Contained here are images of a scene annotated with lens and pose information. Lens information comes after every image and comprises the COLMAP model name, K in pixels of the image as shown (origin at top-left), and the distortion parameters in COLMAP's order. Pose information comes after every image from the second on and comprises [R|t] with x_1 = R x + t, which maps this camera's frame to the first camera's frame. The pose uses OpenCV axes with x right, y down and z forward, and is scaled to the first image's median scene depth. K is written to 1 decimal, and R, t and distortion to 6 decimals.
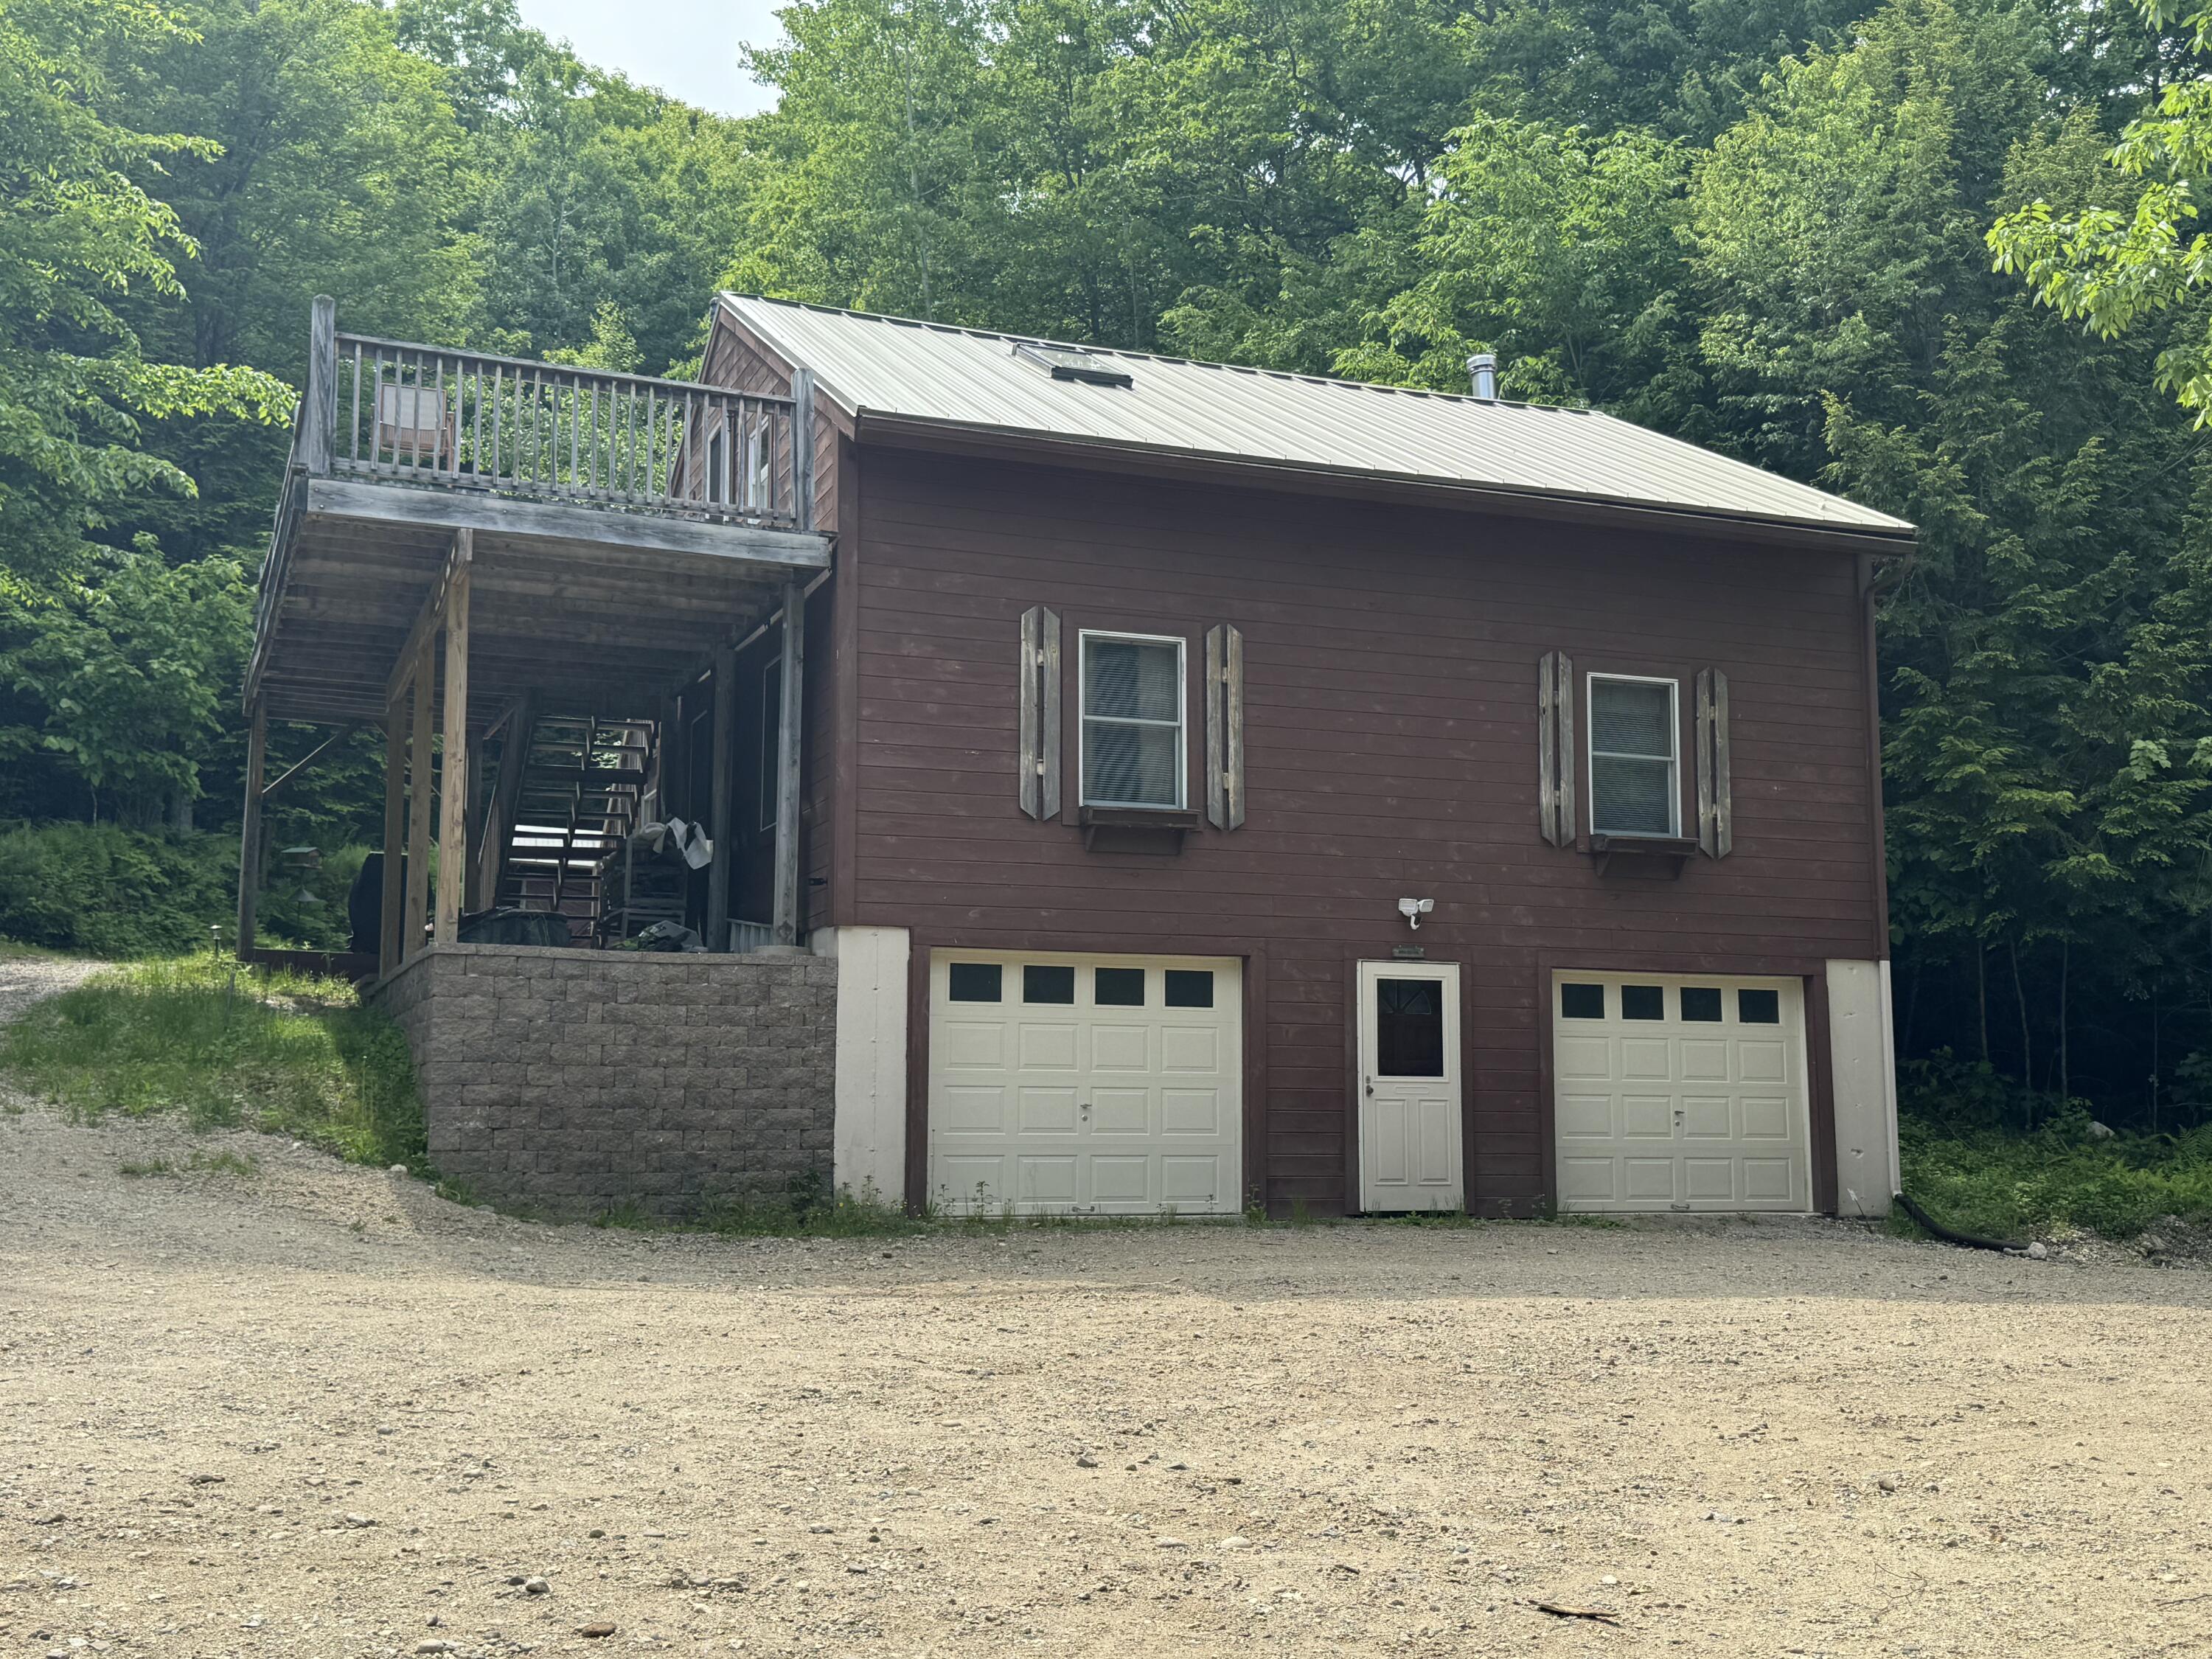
lens RADIAL K [[2309.1, 0, 1075.7], [0, 2309.1, 843.0], [0, 0, 1]] dist [0.133909, 0.000000]
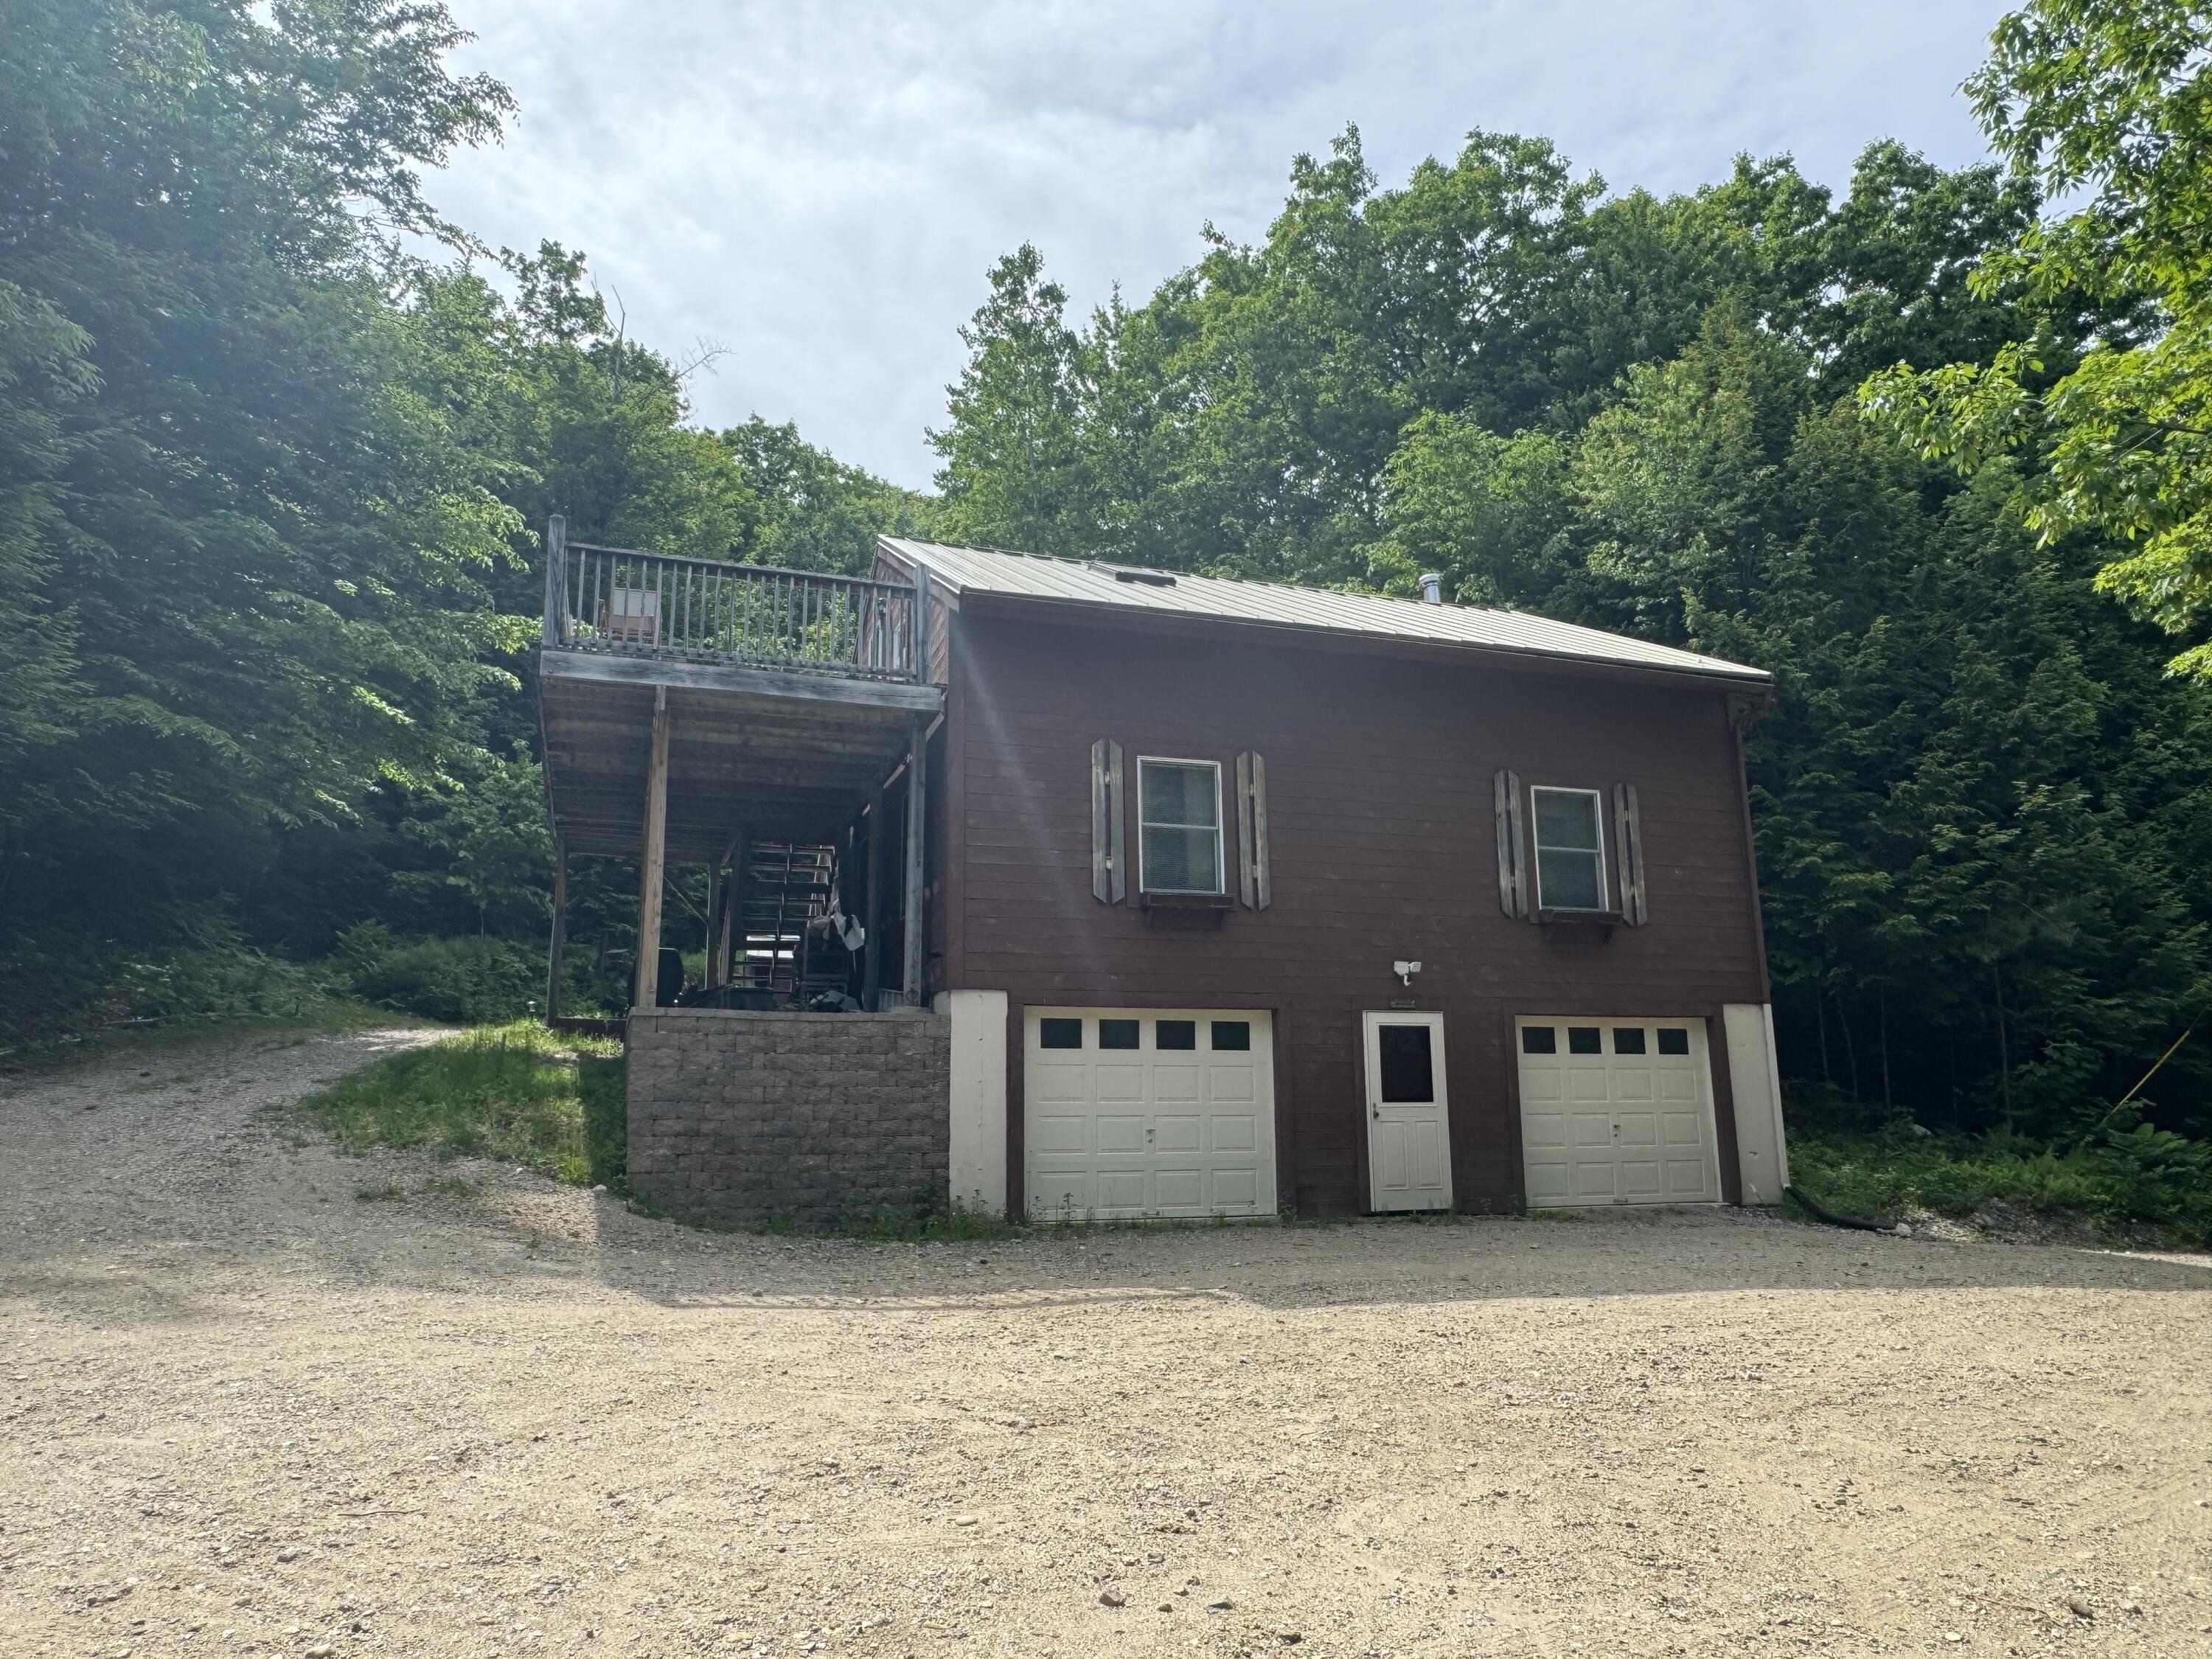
lens RADIAL K [[1454.1, 0, 1087.2], [0, 1454.1, 829.3], [0, 0, 1]] dist [0.000332, 0.007098]
pose [[0.998568, -0.023526, -0.048040, 0.011114], [0.019459, 0.996322, -0.083448, 0.014822], [0.049827, 0.082394, 0.995353, 0.188002]]
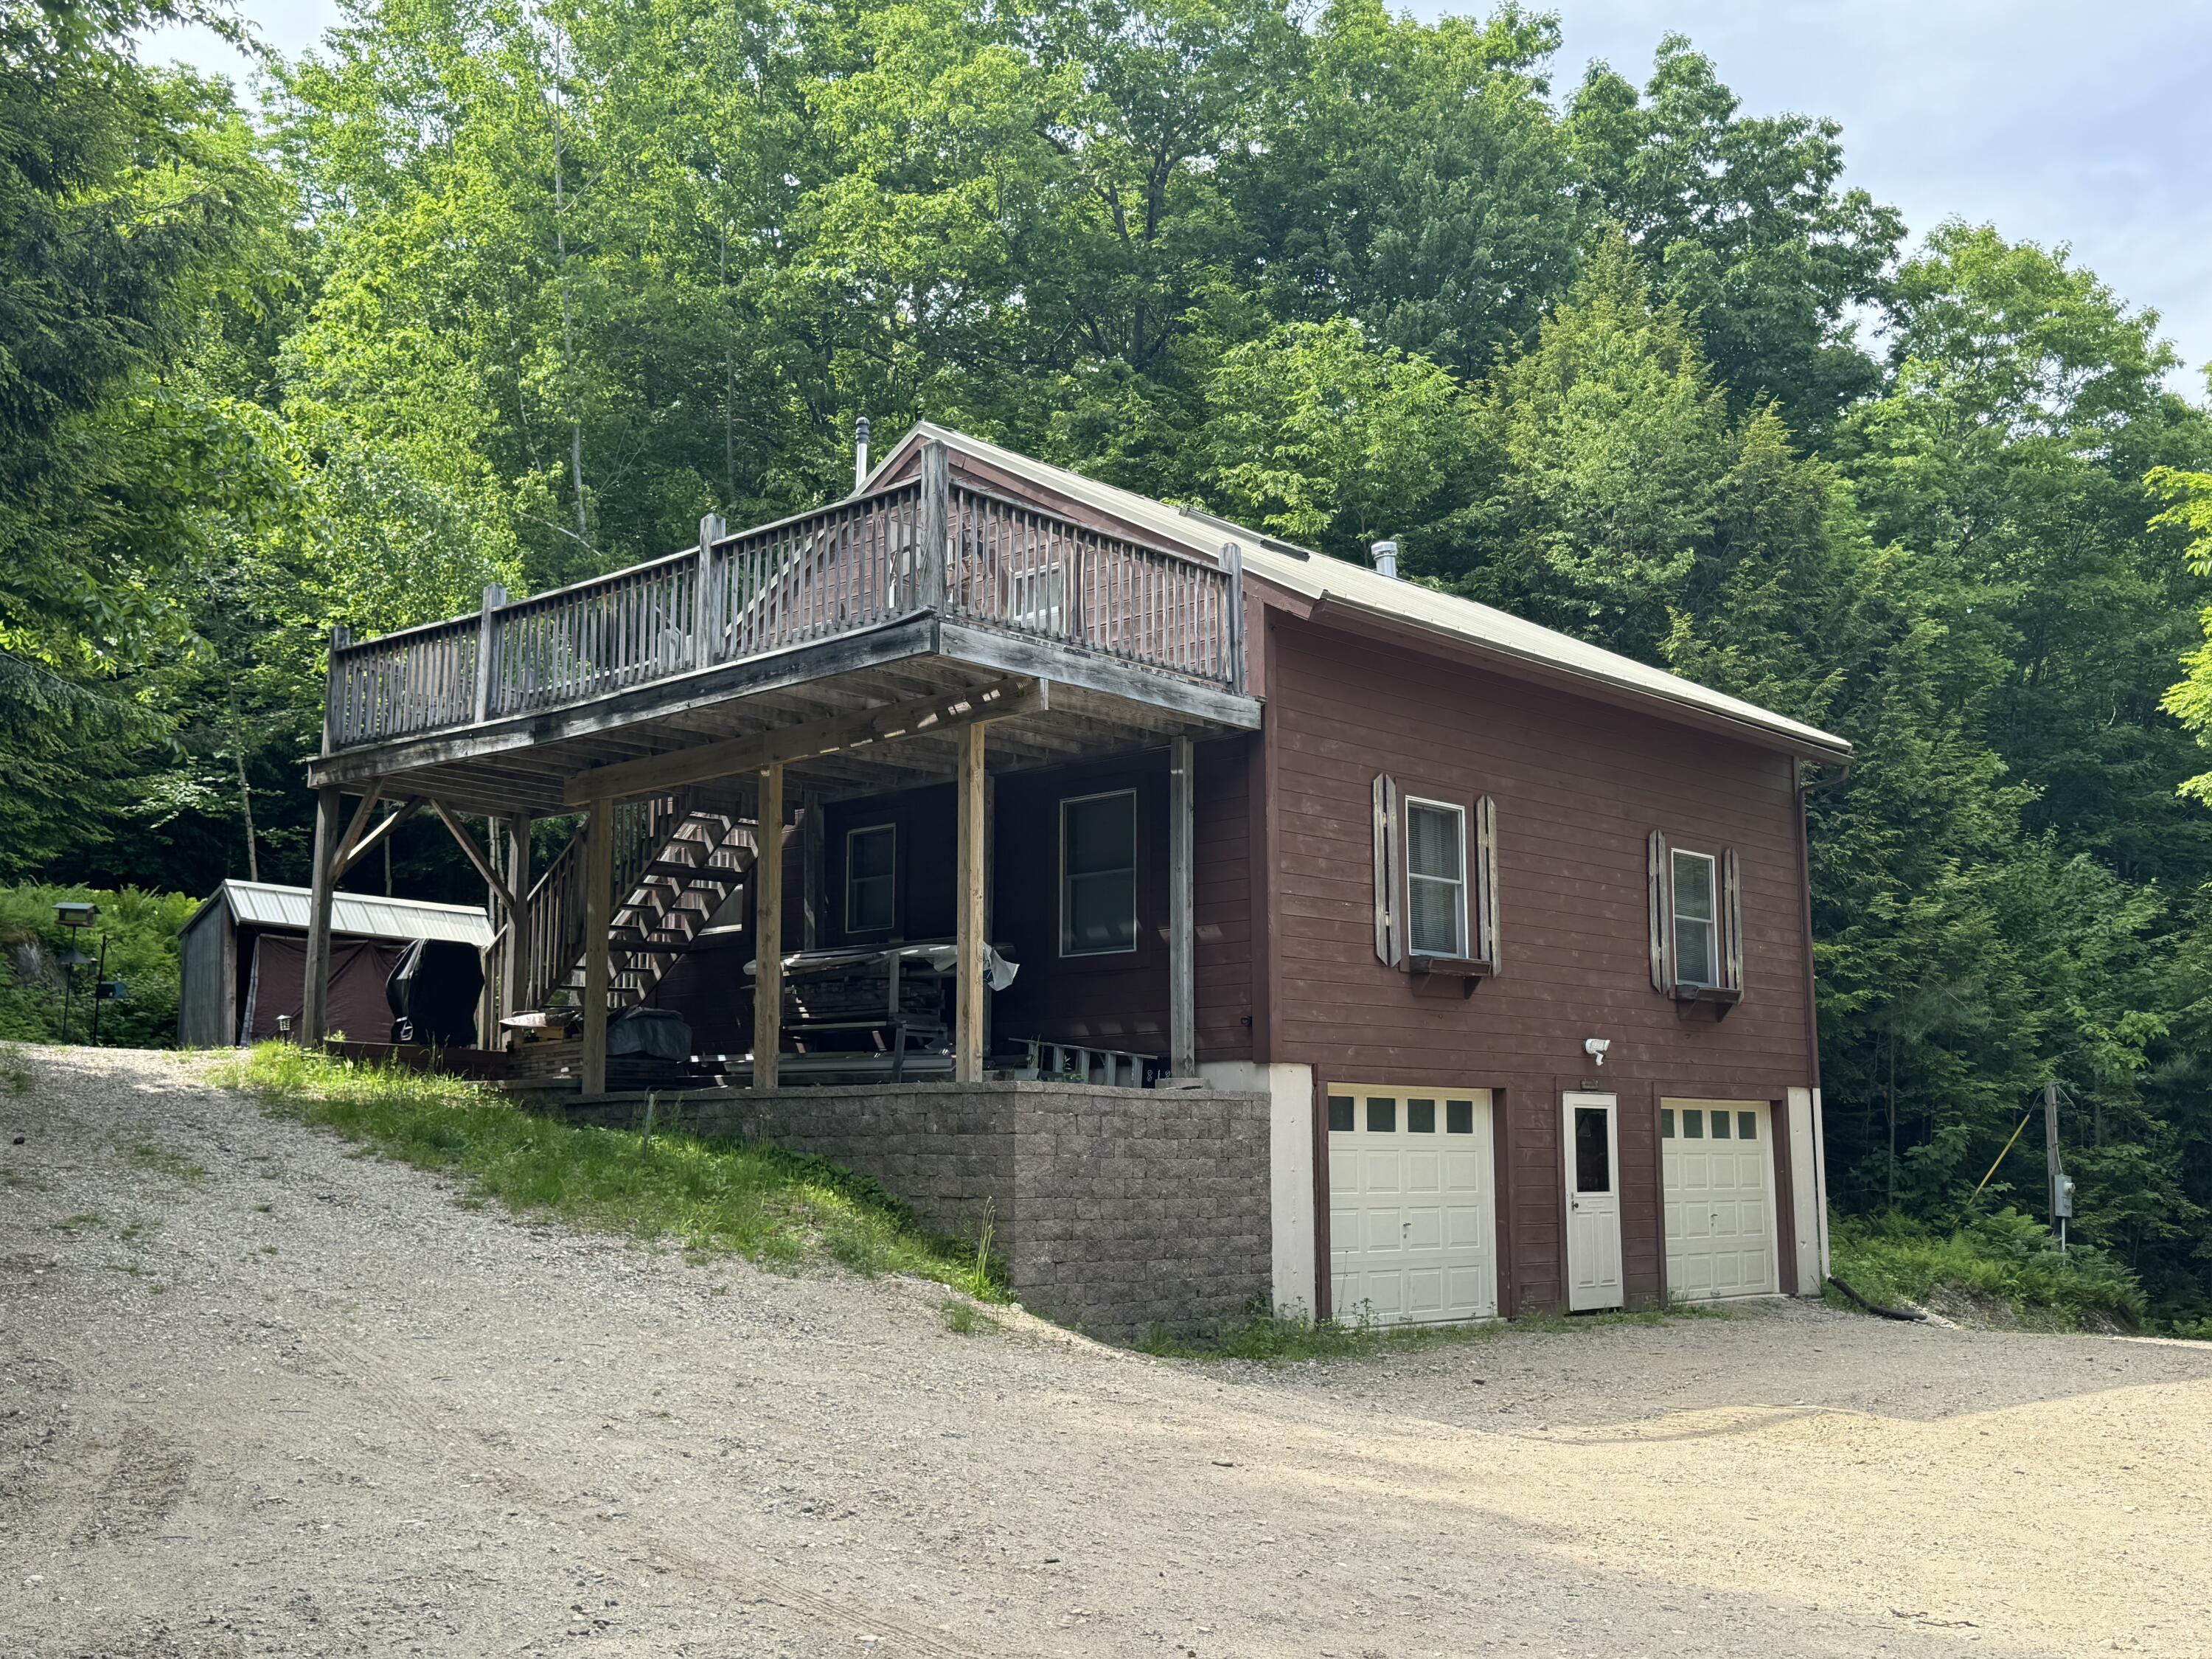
lens RADIAL K [[2261.6, 0, 1098.9], [0, 2261.6, 819.6], [0, 0, 1]] dist [0.100384, 0.000000]
pose [[0.895478, 0.062122, 0.440749, -0.595211], [-0.053472, 0.998055, -0.032032, -0.036381], [-0.441881, 0.005116, 0.897059, 0.077942]]
